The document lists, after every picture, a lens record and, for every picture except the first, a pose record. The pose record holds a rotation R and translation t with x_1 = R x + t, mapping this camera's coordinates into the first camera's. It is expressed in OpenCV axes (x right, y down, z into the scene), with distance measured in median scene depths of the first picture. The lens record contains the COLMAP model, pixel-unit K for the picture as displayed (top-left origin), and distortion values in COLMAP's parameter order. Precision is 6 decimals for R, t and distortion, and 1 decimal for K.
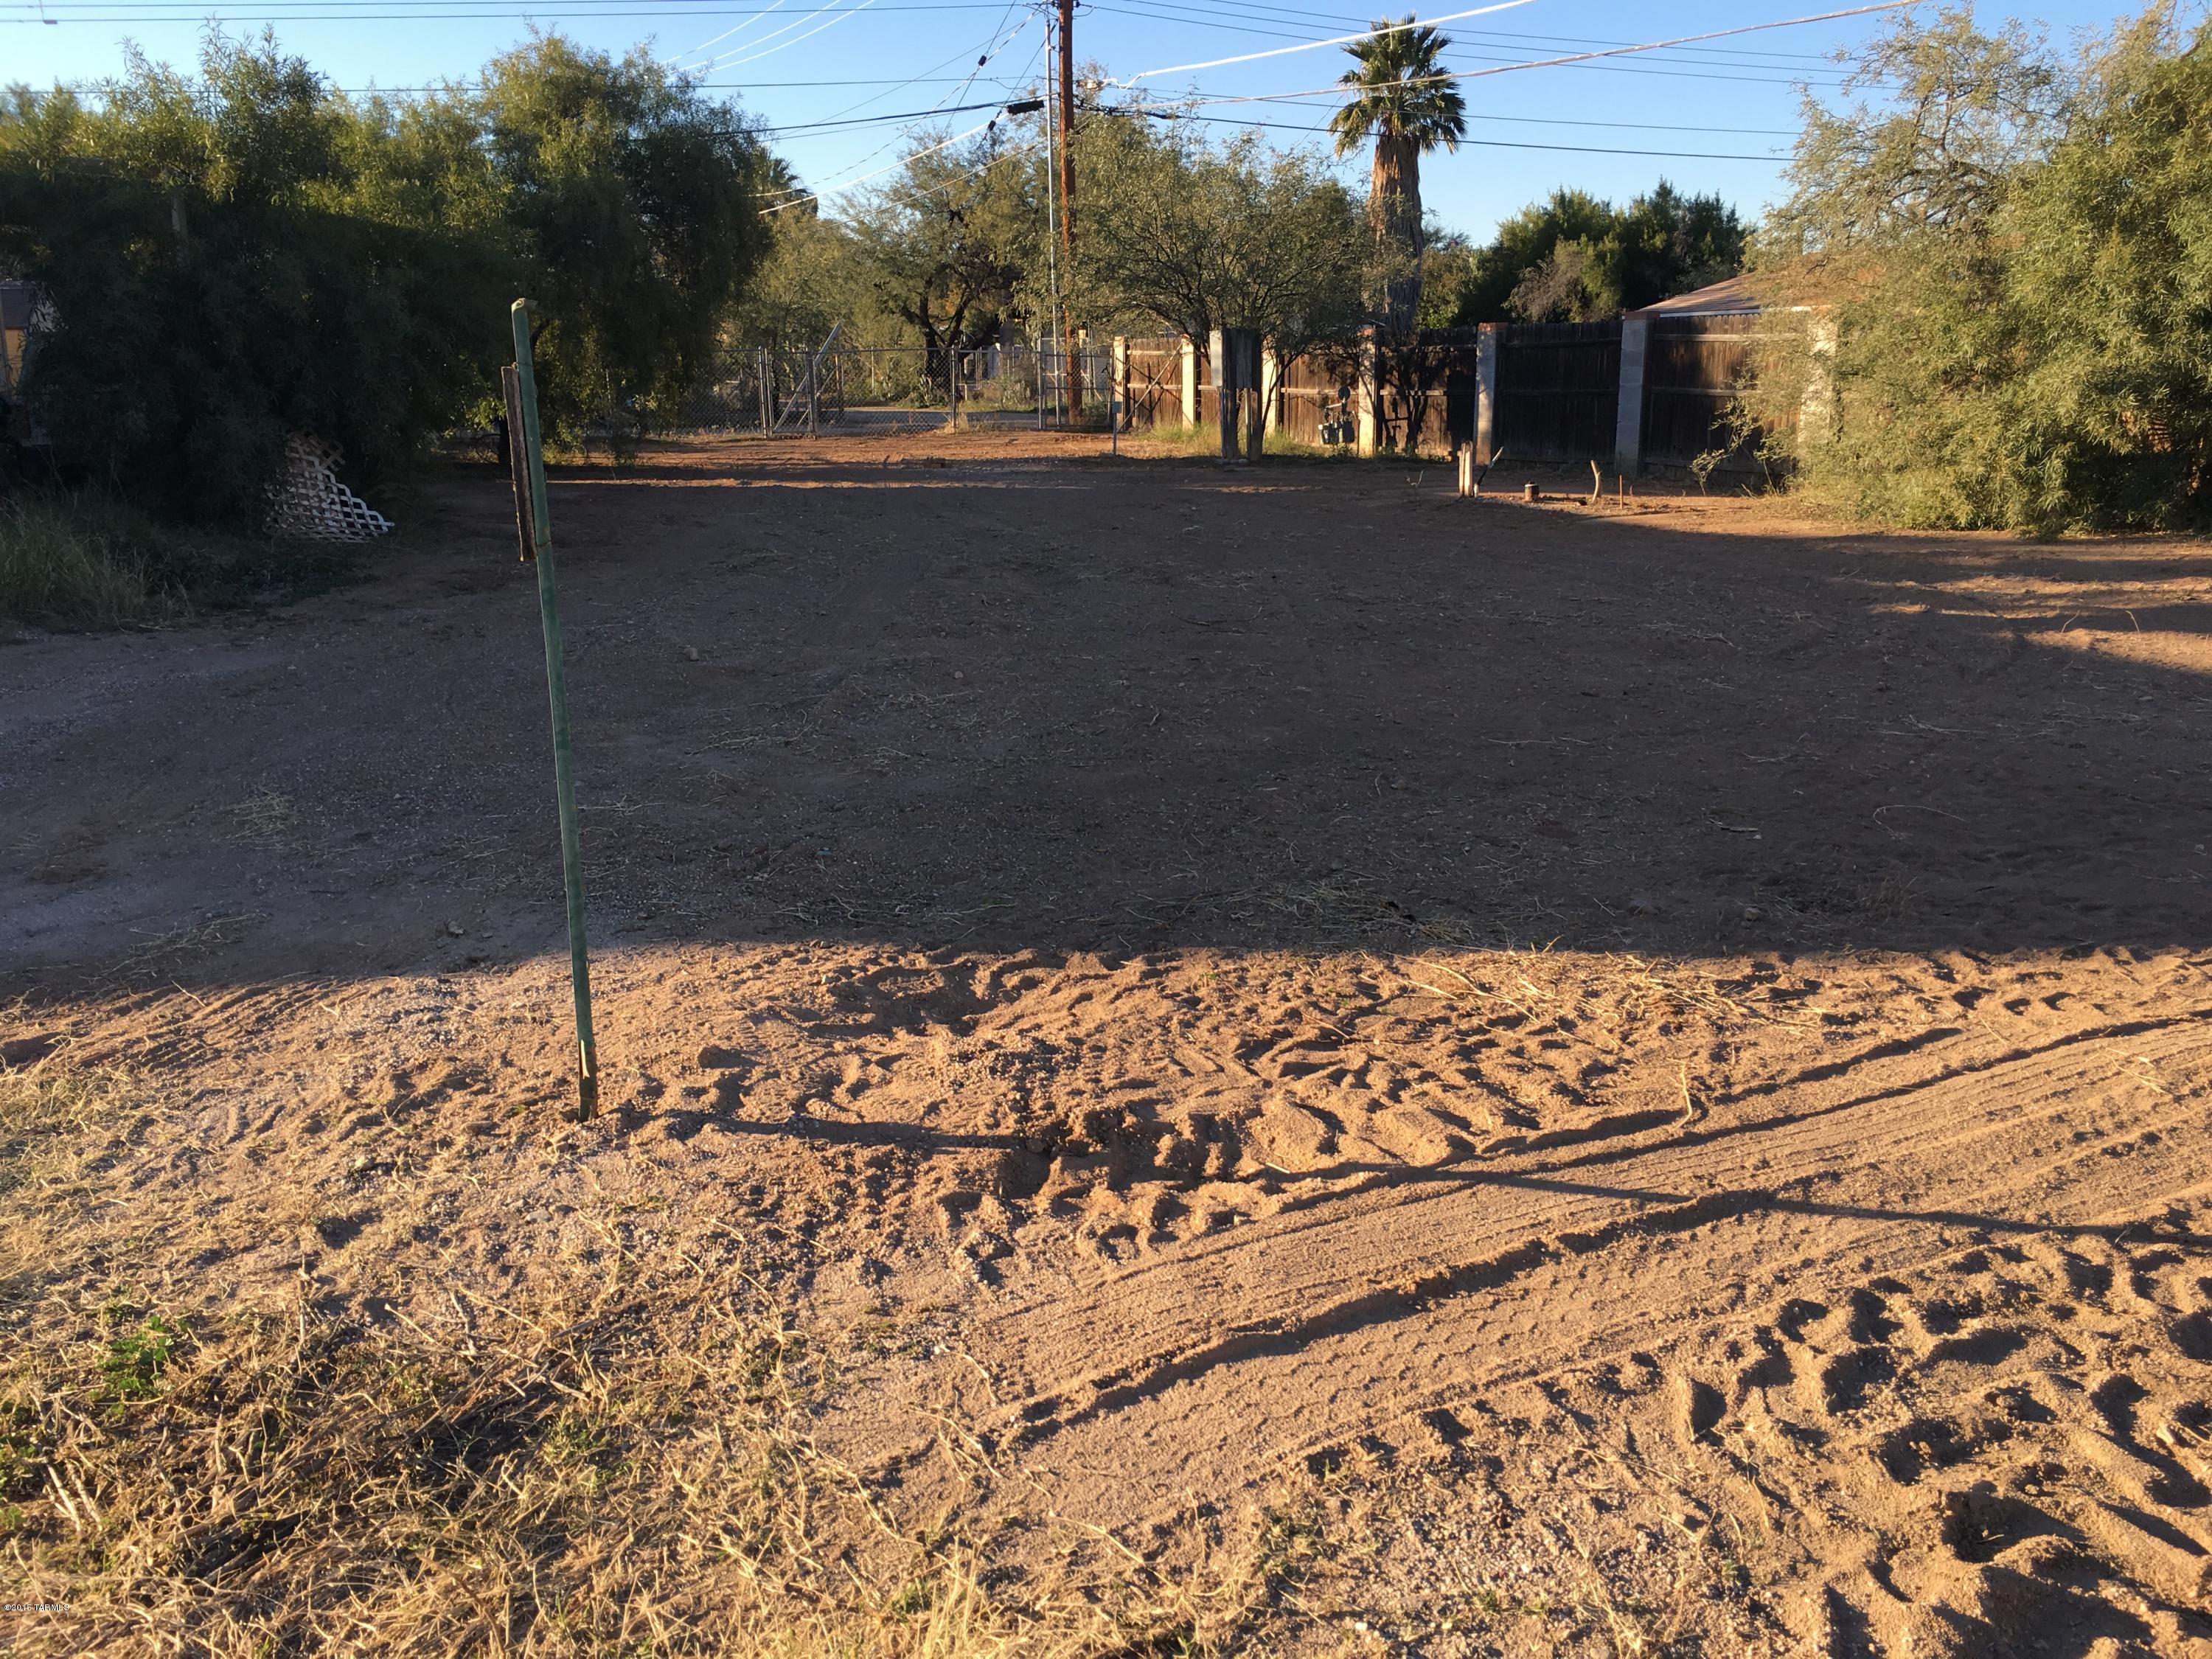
lens RADIAL K [[1876.7, 0, 1107.2], [0, 1876.7, 830.4], [0, 0, 1]] dist [0.049909, 0.003362]
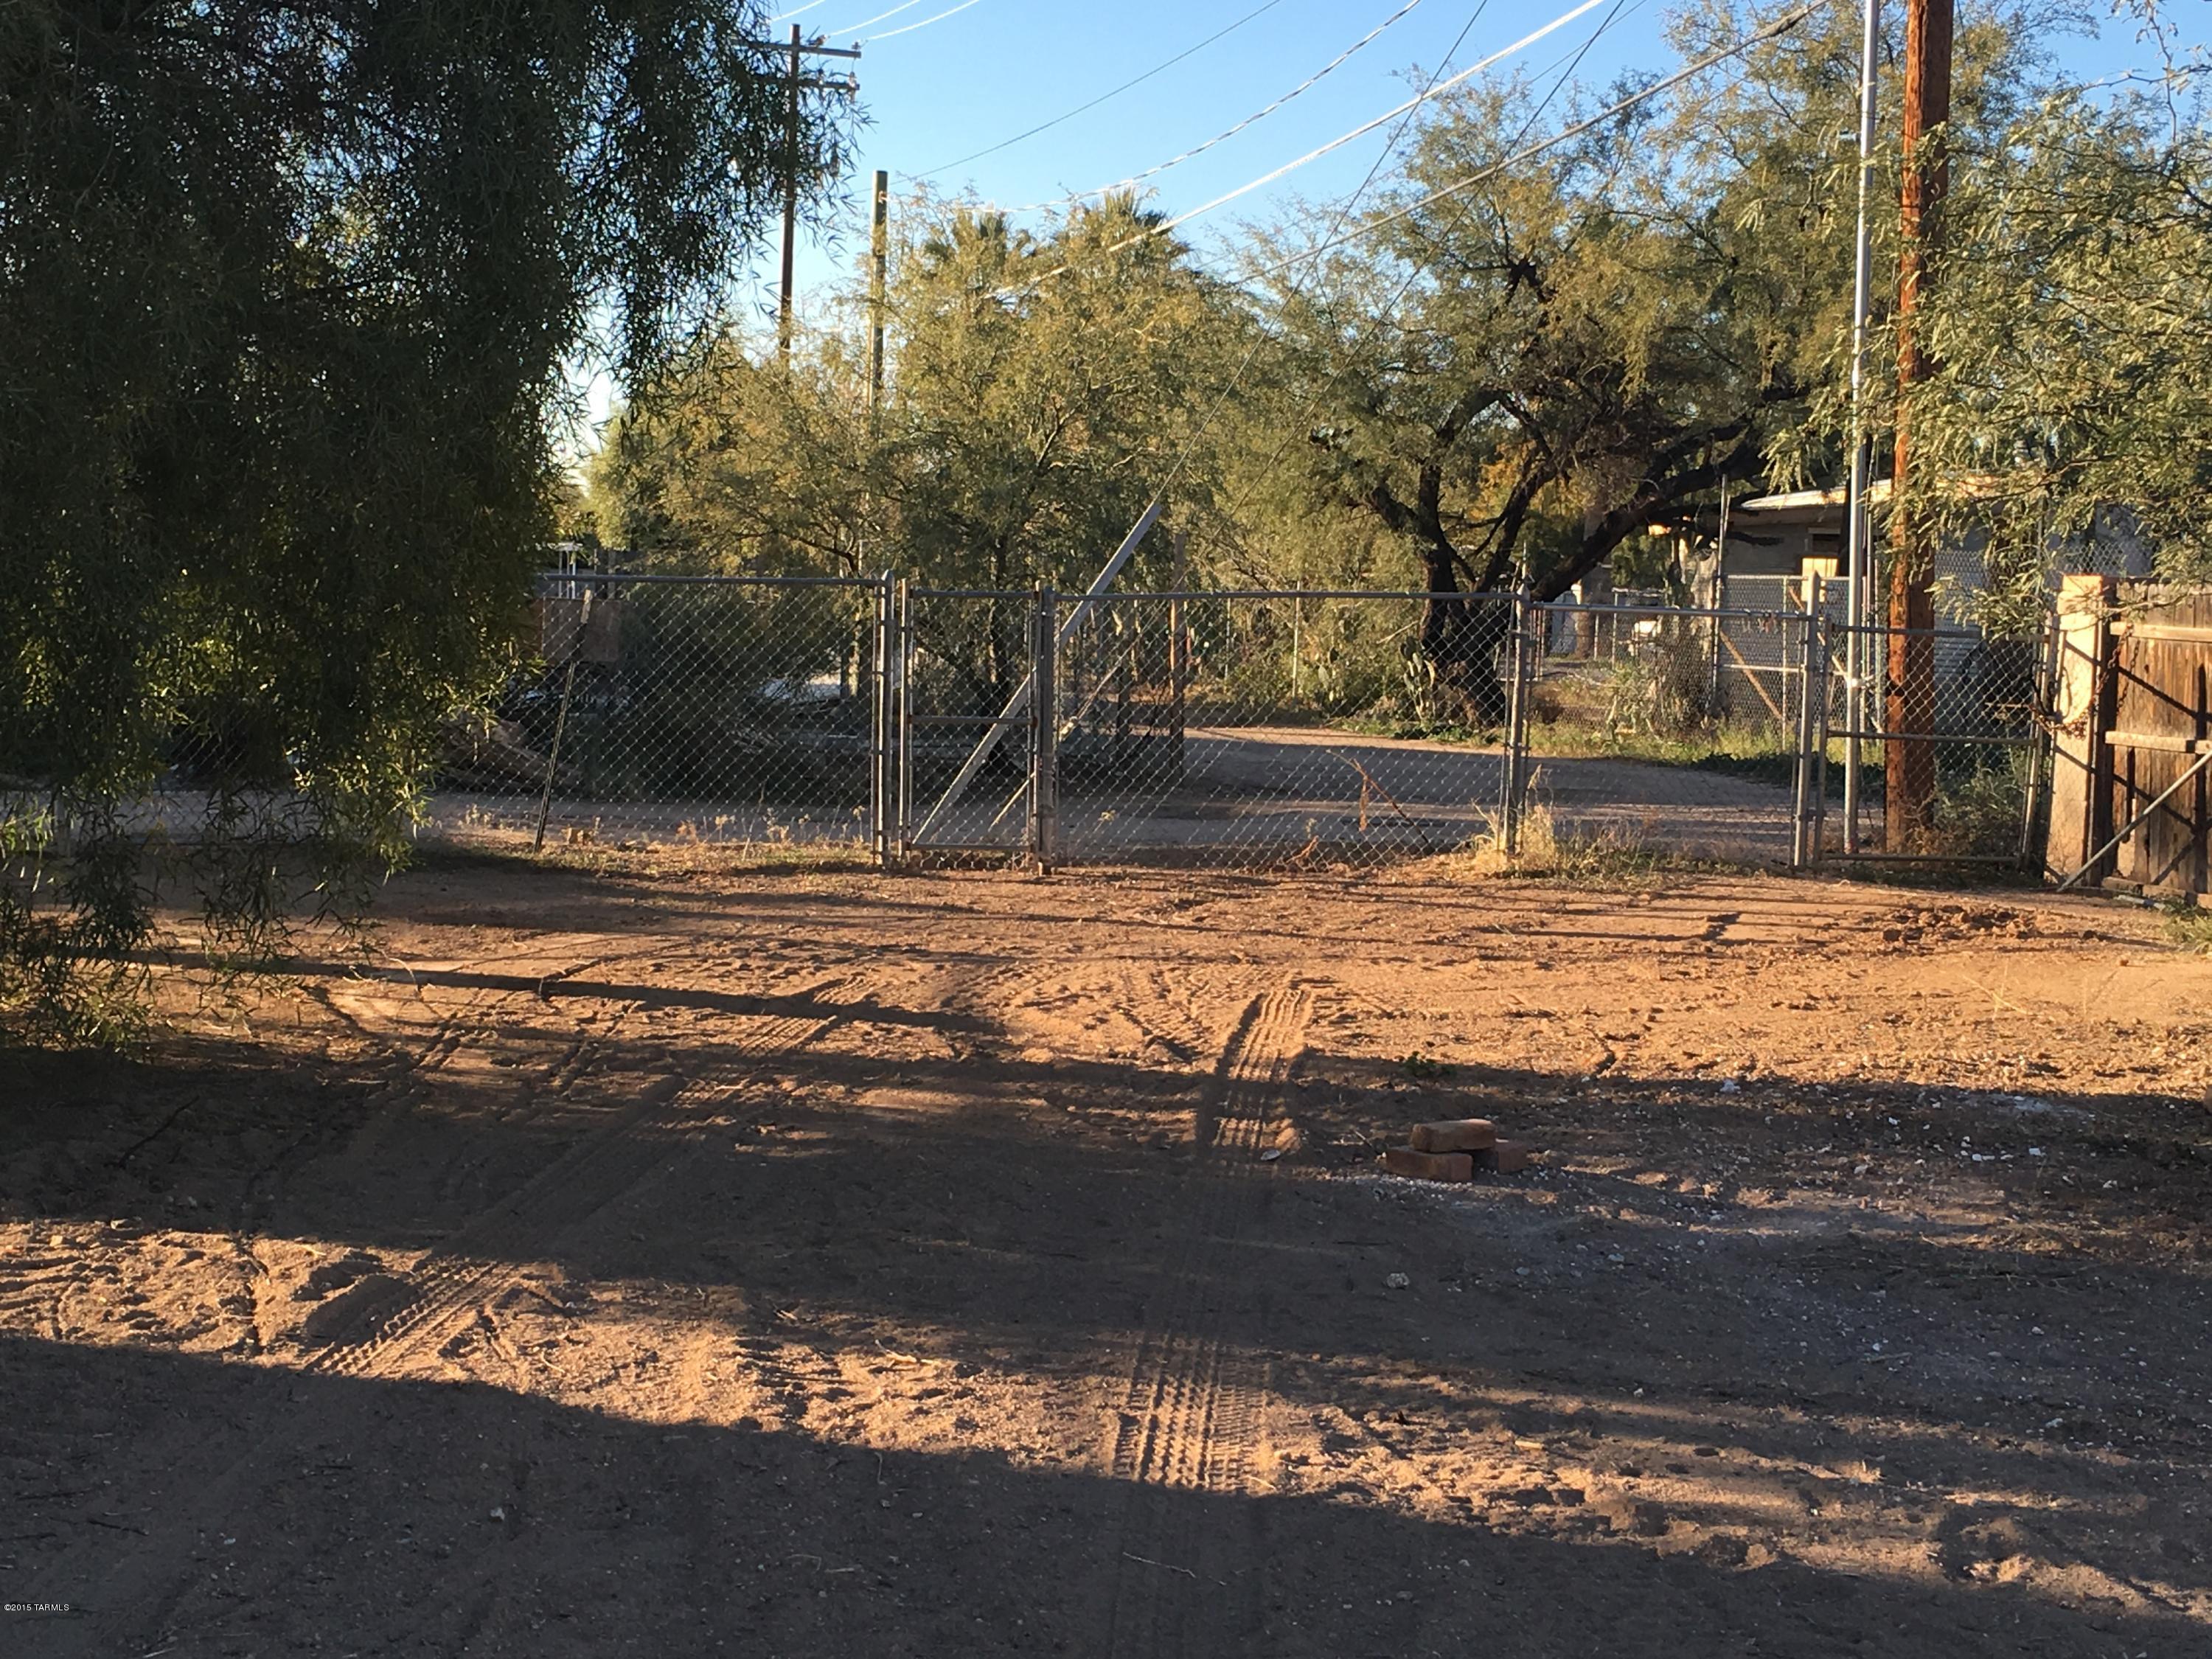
lens RADIAL K [[3353.7, 0, 1106.8], [0, 3353.7, 829.6], [0, 0, 1]] dist [0.015051, 0.000000]
pose [[0.981839, 0.047445, -0.183690, -0.045316], [-0.079389, 0.982125, -0.170671, -0.120271], [0.172309, 0.182154, 0.968054, 0.468207]]
